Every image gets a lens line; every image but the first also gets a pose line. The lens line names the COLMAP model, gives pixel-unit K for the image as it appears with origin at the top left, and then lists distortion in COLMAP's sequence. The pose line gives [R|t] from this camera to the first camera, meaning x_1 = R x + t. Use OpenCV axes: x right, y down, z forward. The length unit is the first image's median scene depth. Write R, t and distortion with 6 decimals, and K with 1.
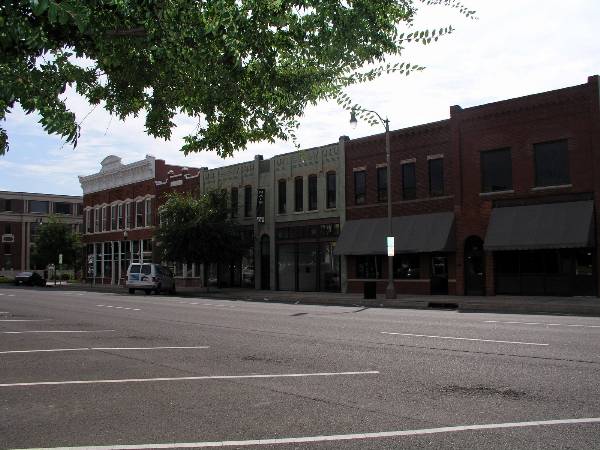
lens RADIAL K [[611.0, 0, 288.9], [0, 611.0, 222.9], [0, 0, 1]] dist [-0.180027, 0.156064]
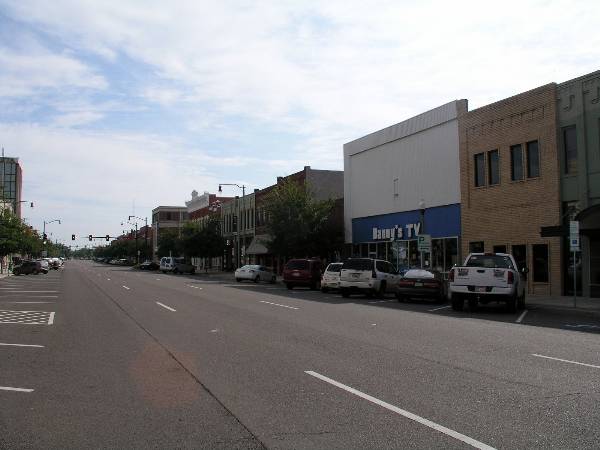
lens RADIAL K [[611.0, 0, 288.9], [0, 611.0, 222.9], [0, 0, 1]] dist [-0.180027, 0.156064]
pose [[0.920156, -0.011827, -0.391373, 0.777381], [0.019170, 0.999706, 0.014860, -0.057878], [0.391082, -0.021176, 0.920112, -0.558079]]
